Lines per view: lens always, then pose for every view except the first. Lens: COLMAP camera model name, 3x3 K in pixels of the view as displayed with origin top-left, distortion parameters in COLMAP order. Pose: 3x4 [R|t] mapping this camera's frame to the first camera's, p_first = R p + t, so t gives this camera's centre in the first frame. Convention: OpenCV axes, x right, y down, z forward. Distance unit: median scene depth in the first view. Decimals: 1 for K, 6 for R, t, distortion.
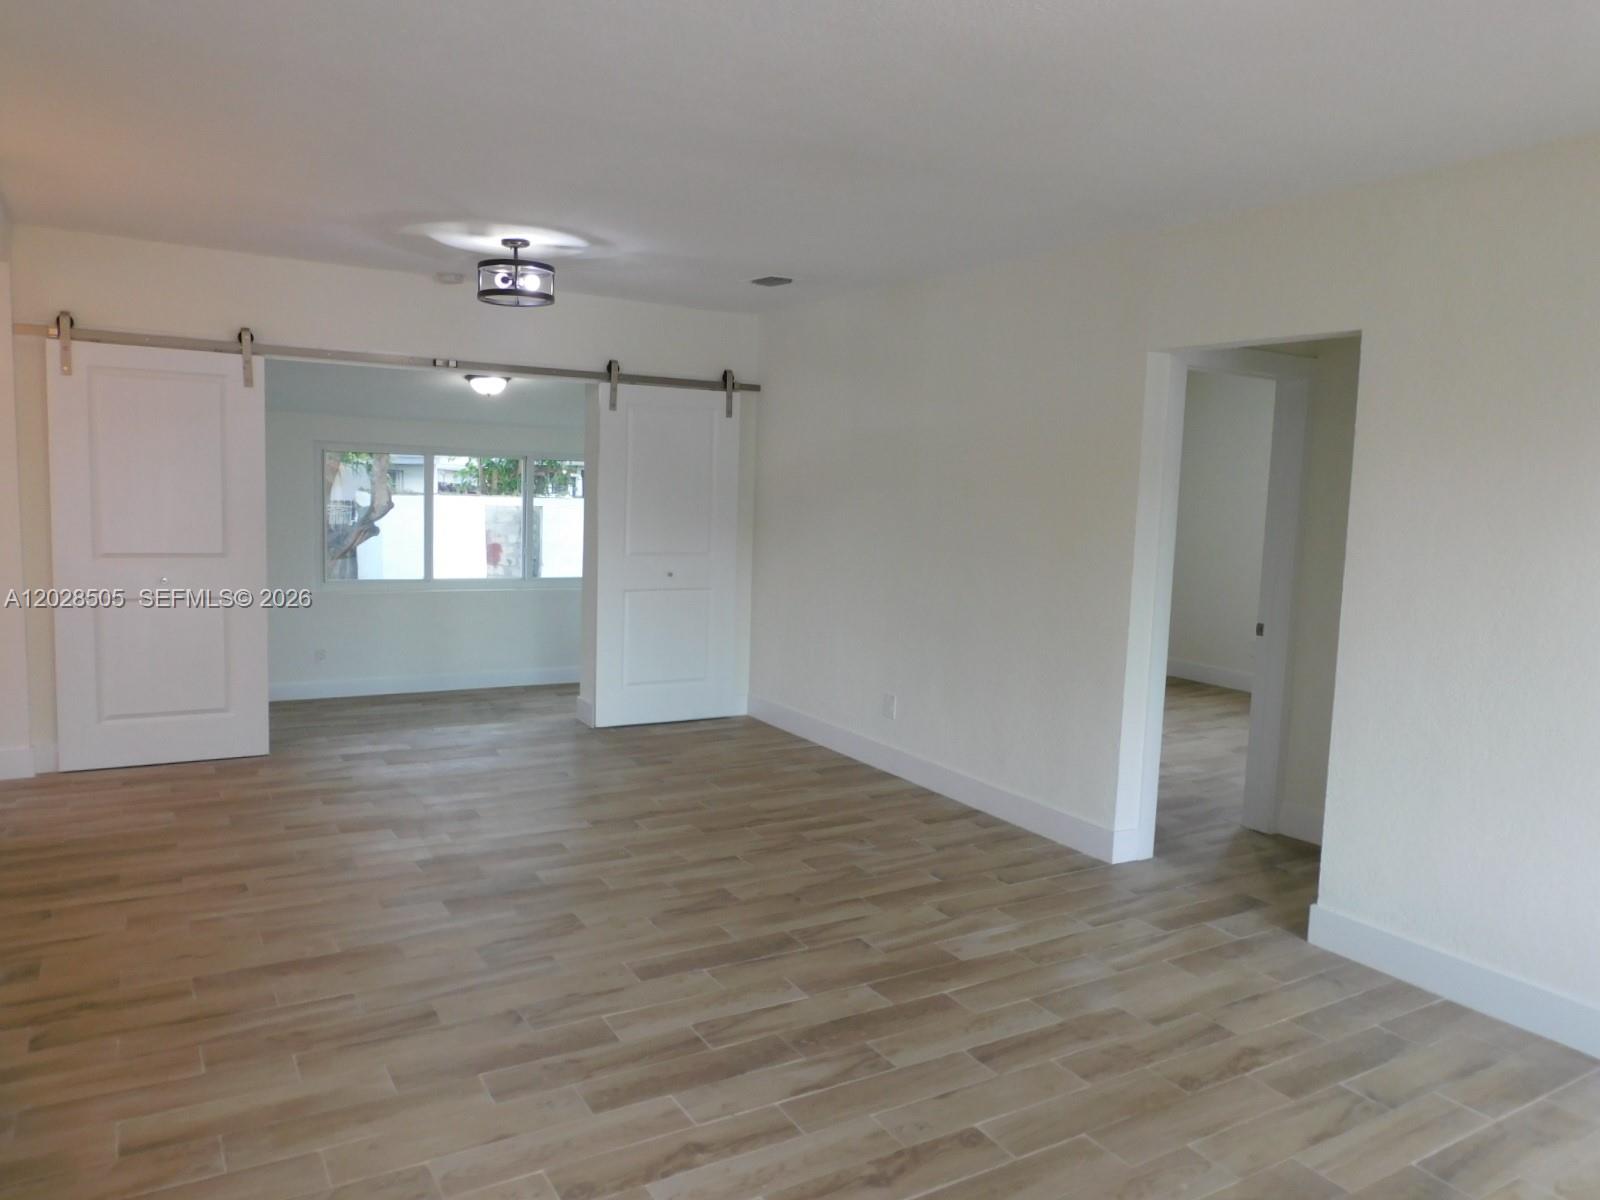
lens RADIAL K [[1135.4, 0, 804.5], [0, 1135.4, 602.8], [0, 0, 1]] dist [-0.016275, 0.007170]
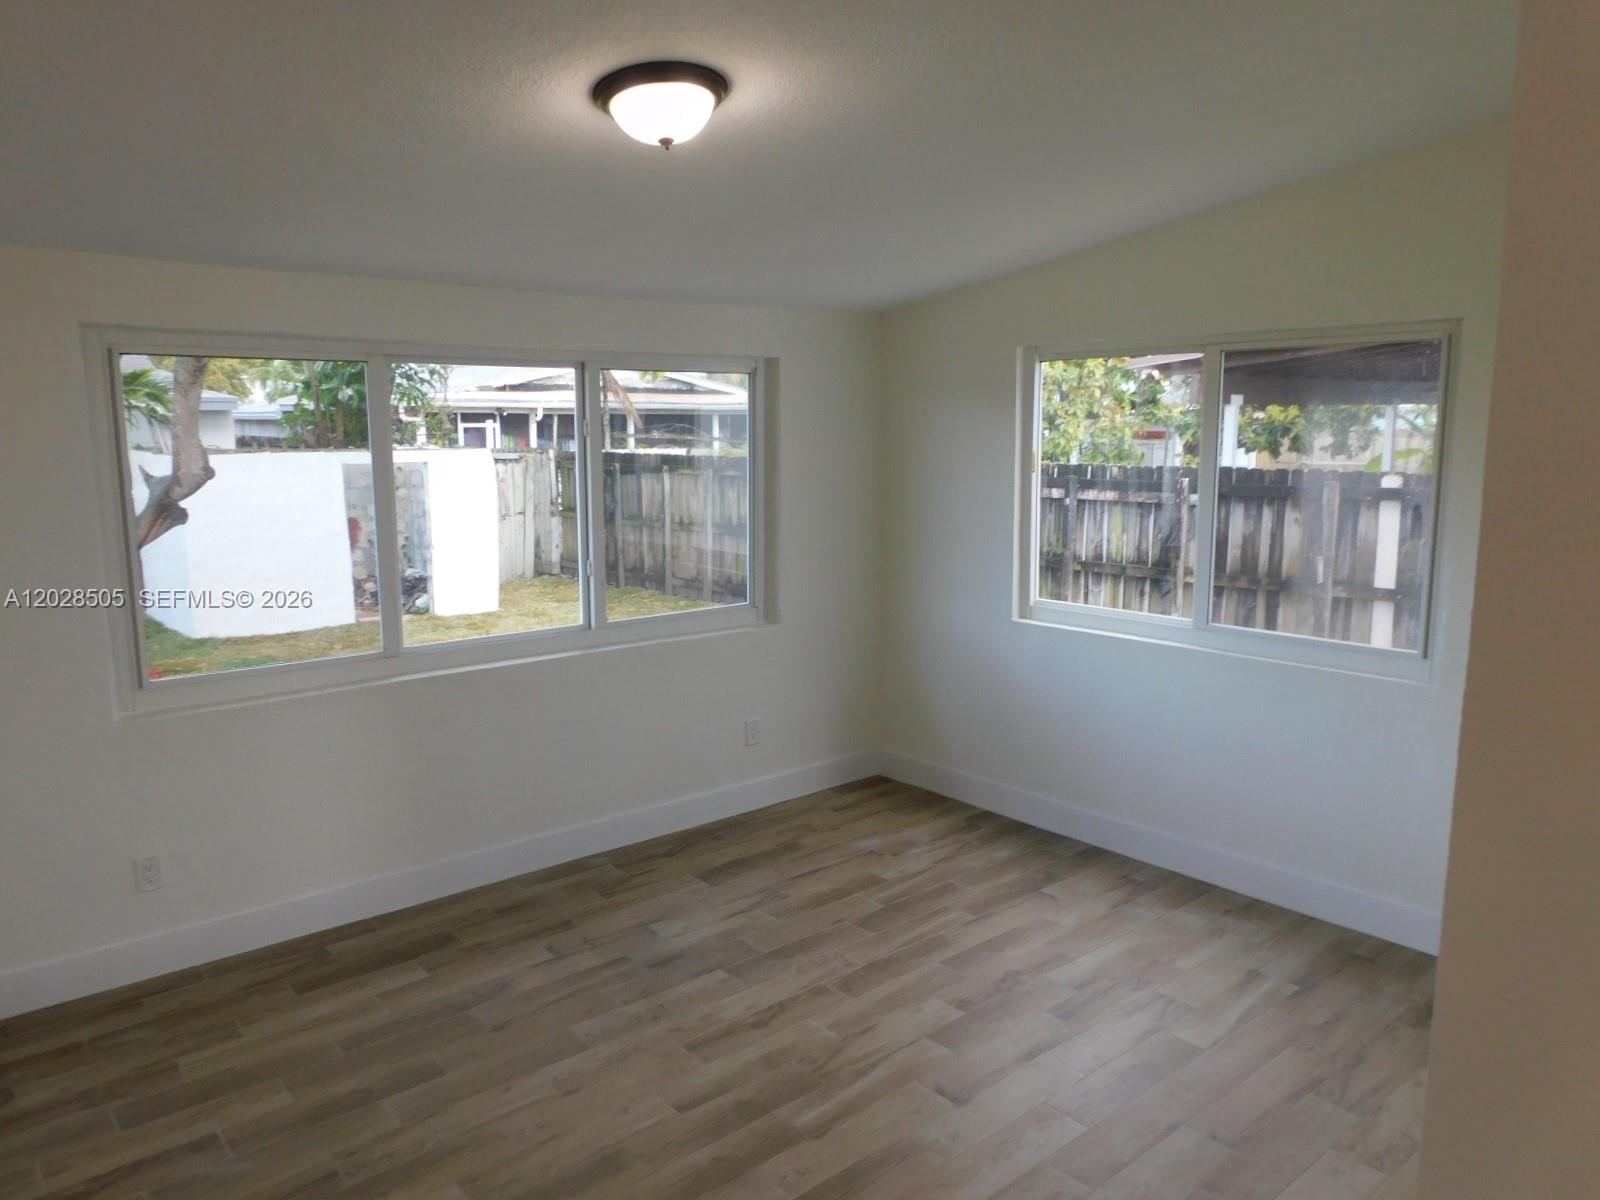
lens RADIAL K [[1135.4, 0, 812.1], [0, 1135.4, 603.3], [0, 0, 1]] dist [-0.016275, 0.007170]
pose [[0.982729, -0.062331, 0.174236, -0.525579], [0.052638, 0.996827, 0.059716, -0.119200], [-0.177405, -0.049513, 0.982892, 1.155789]]
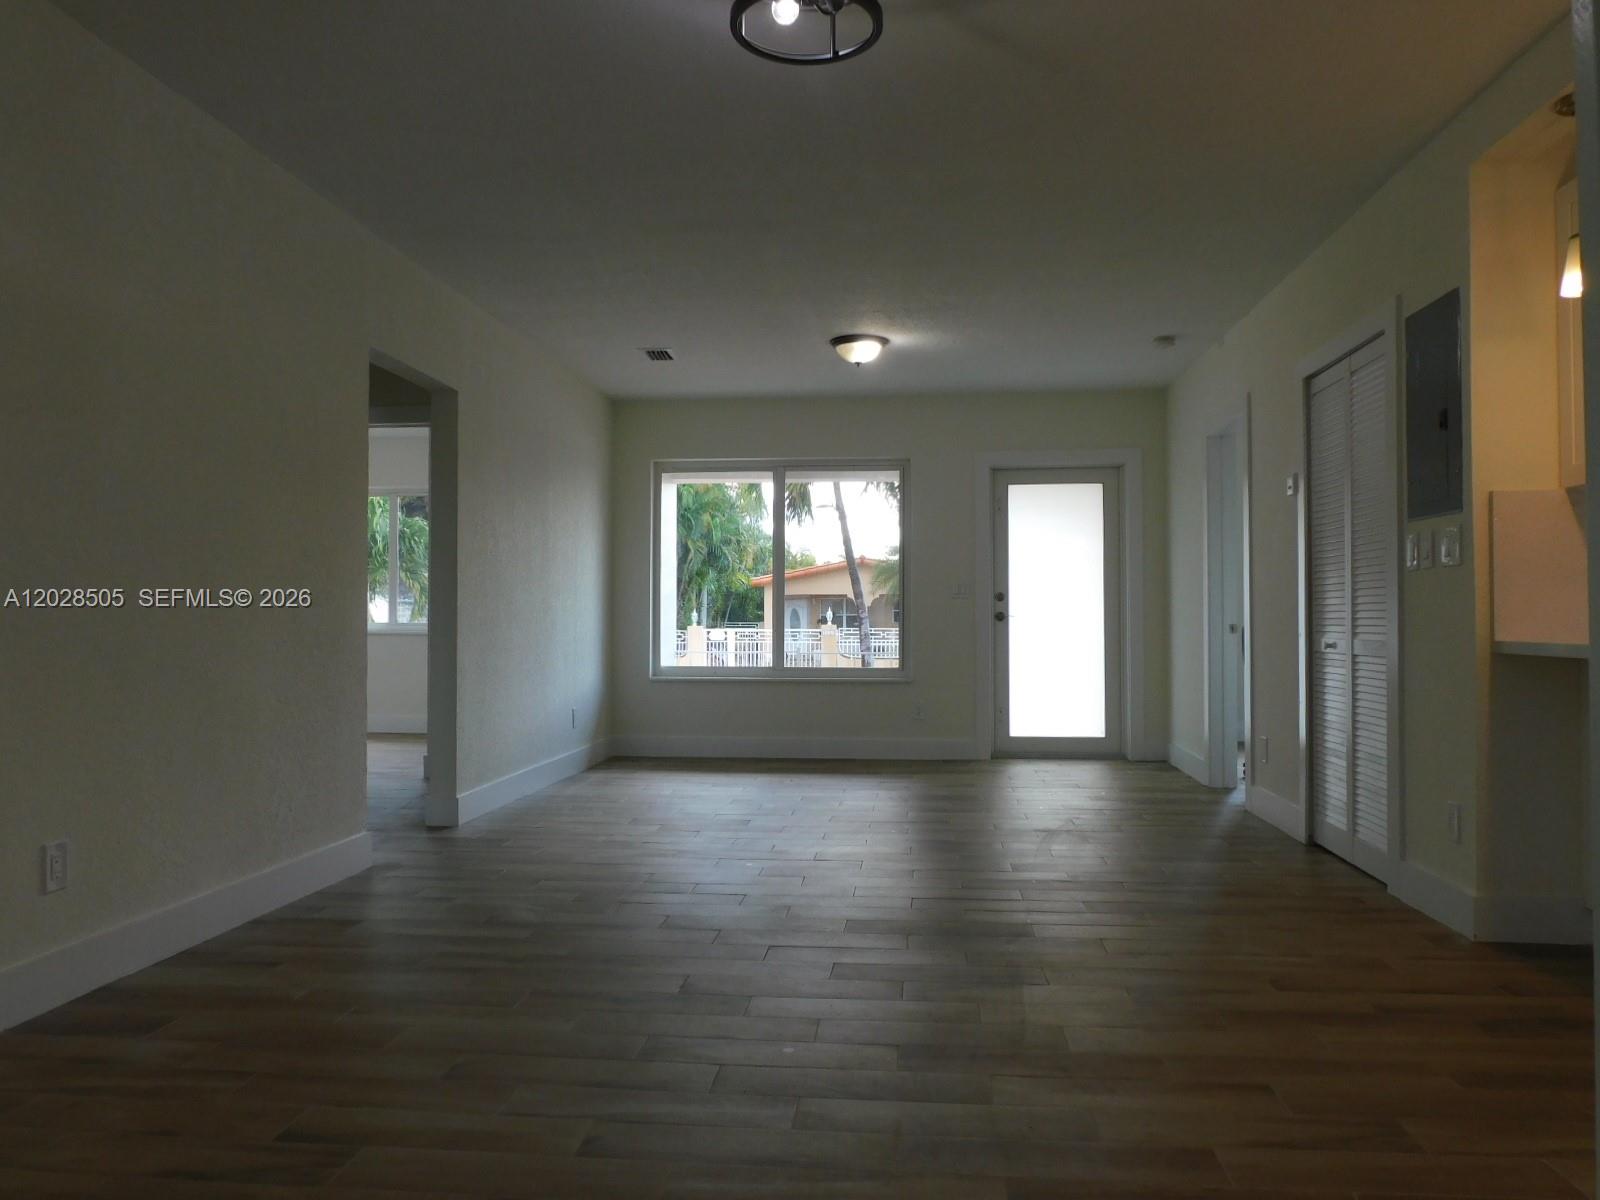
lens RADIAL K [[1135.4, 0, 800.6], [0, 1135.4, 602.4], [0, 0, 1]] dist [-0.016275, 0.007170]
pose [[-0.796704, -0.025410, 0.603836, -0.578766], [0.037877, 0.995052, 0.091849, -0.066285], [-0.603182, 0.096048, -0.791799, 1.472093]]
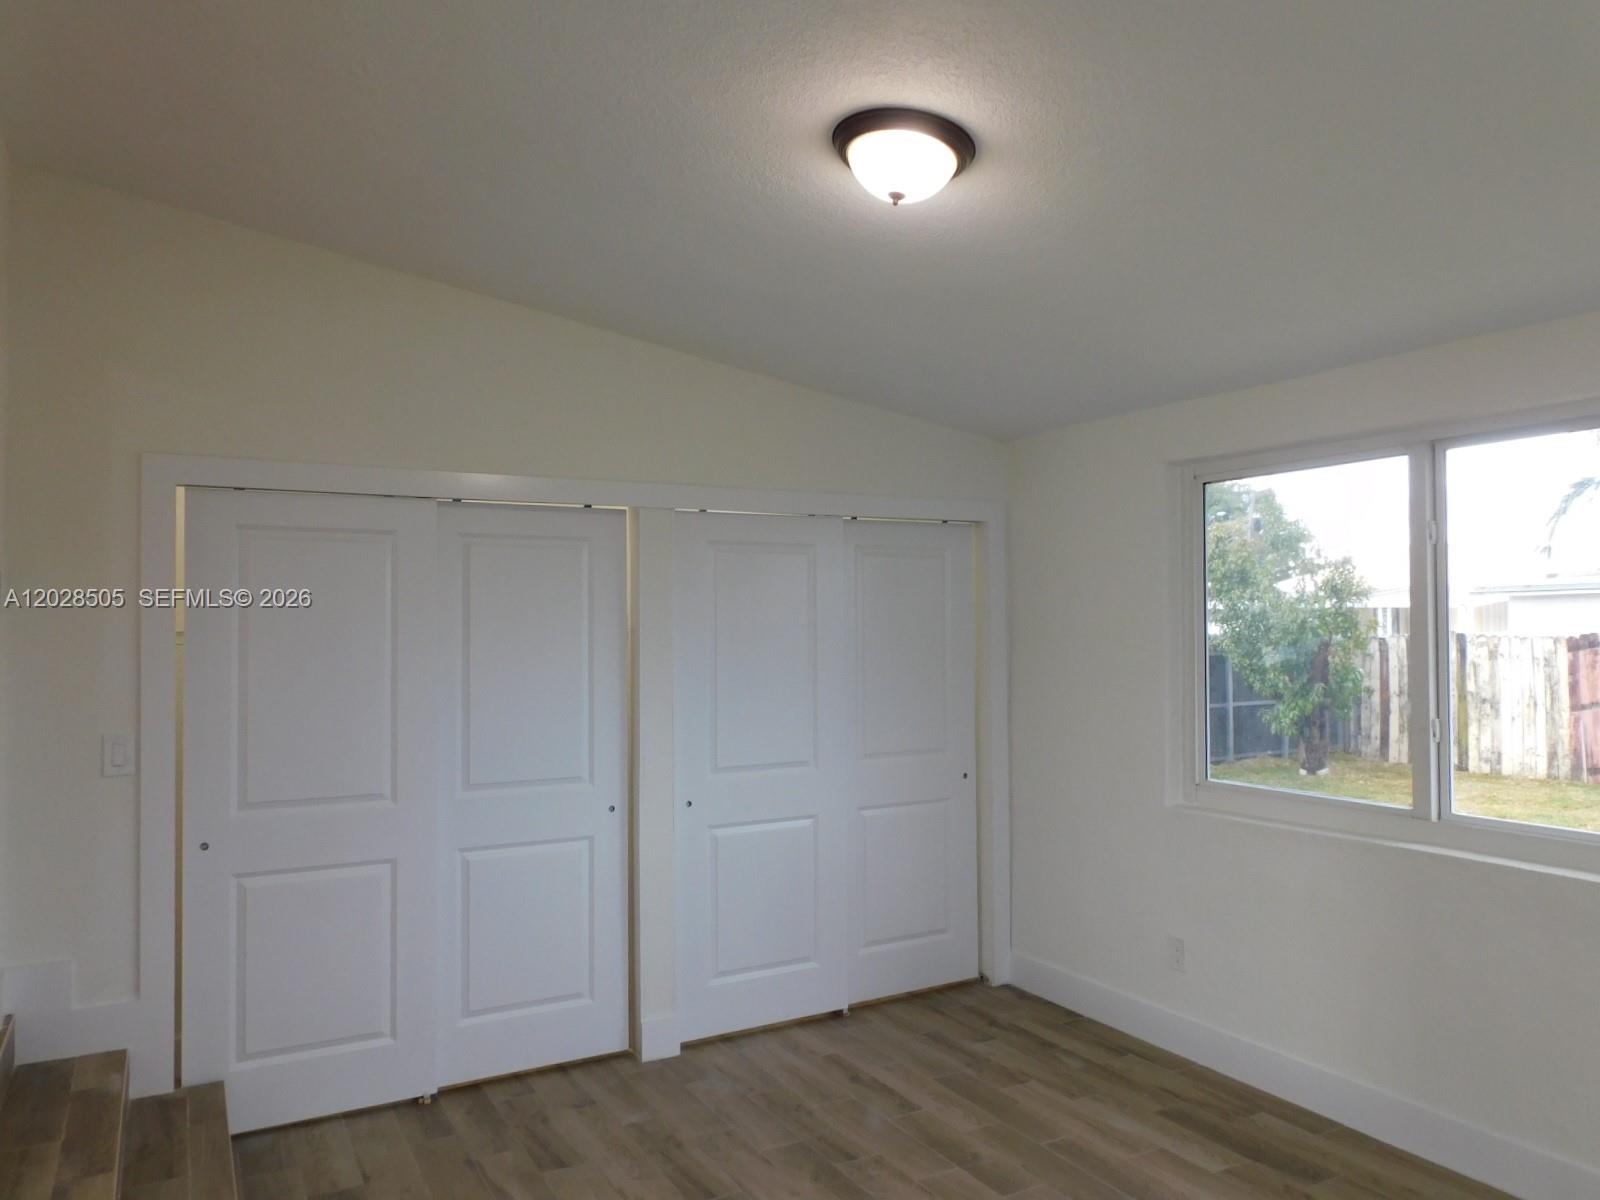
lens RADIAL K [[1135.4, 0, 805.2], [0, 1135.4, 603.9], [0, 0, 1]] dist [-0.016275, 0.007170]
pose [[-0.030733, -0.060458, -0.997698, 0.025359], [-0.102055, 0.993142, -0.057038, -0.093794], [0.994304, 0.100067, -0.036692, 1.728528]]
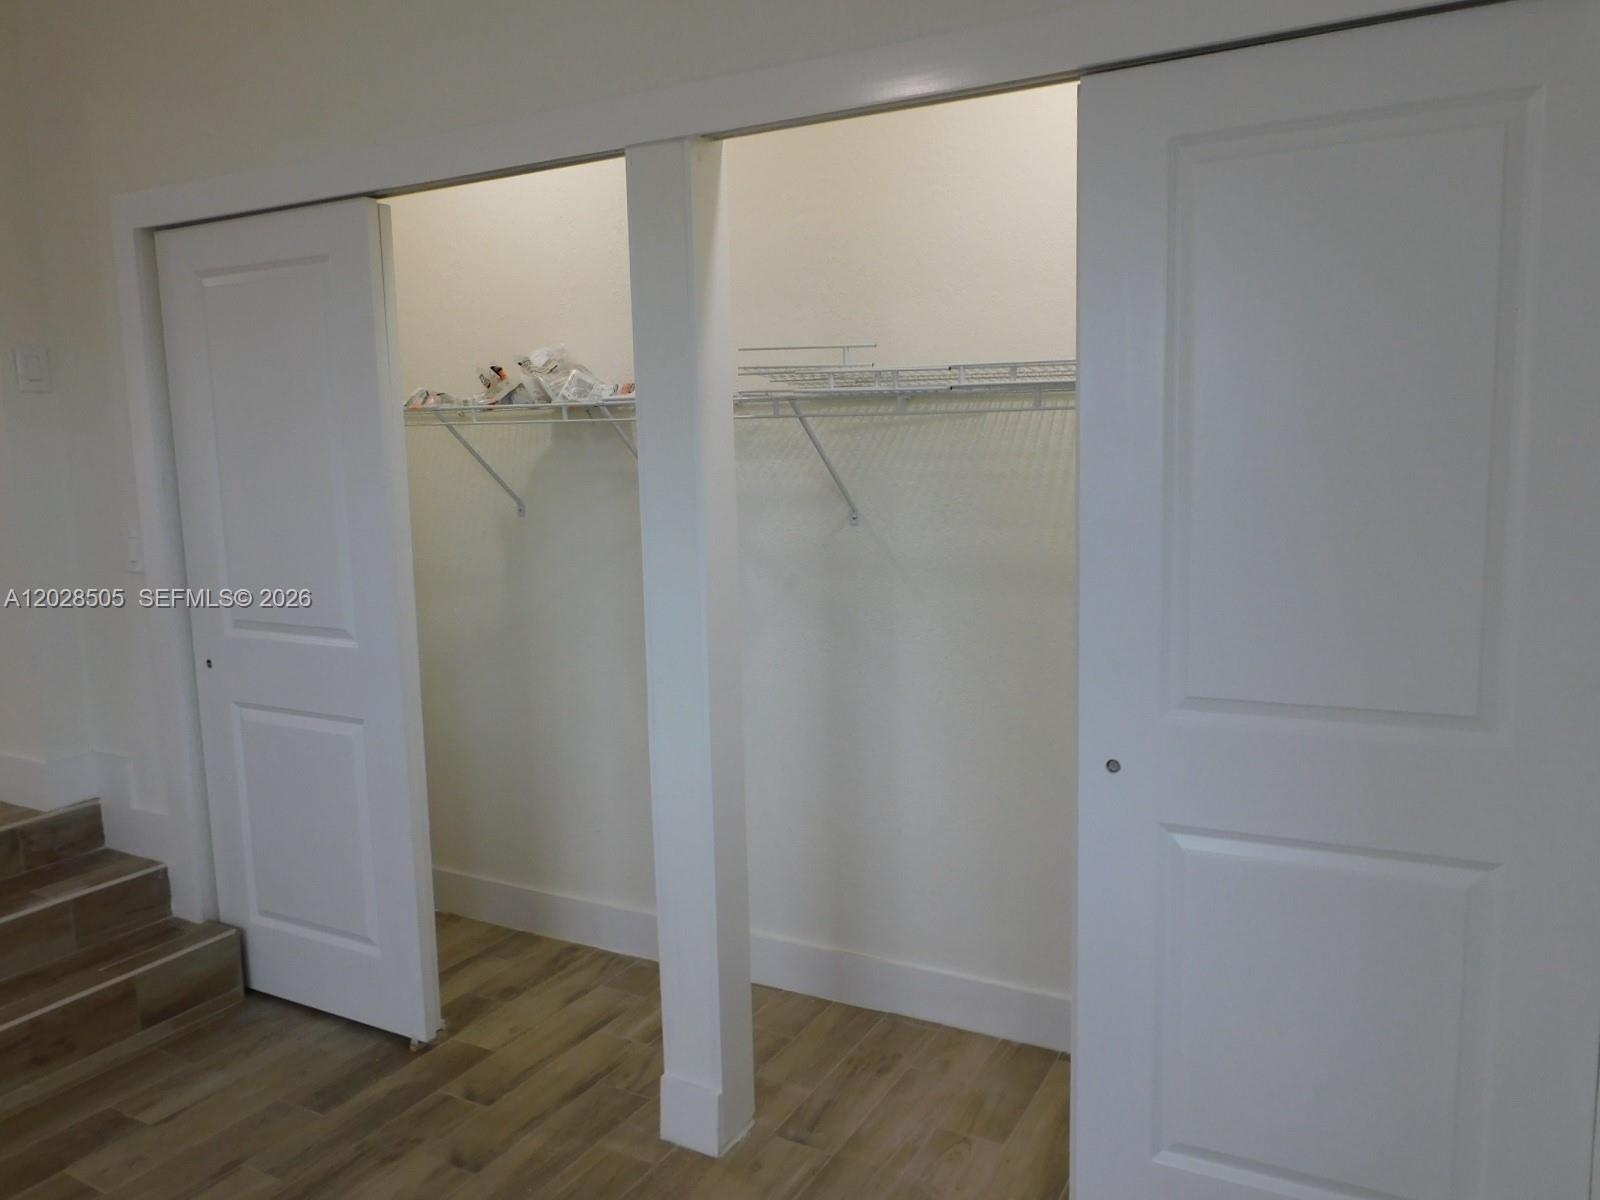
lens RADIAL K [[1135.4, 0, 803.5], [0, 1135.4, 605.1], [0, 0, 1]] dist [-0.016275, 0.007170]
pose [[-0.854651, 0.044247, -0.517315, -0.652429], [-0.077975, 0.974123, 0.212140, -0.130040], [0.513315, 0.221643, -0.829085, 2.008619]]
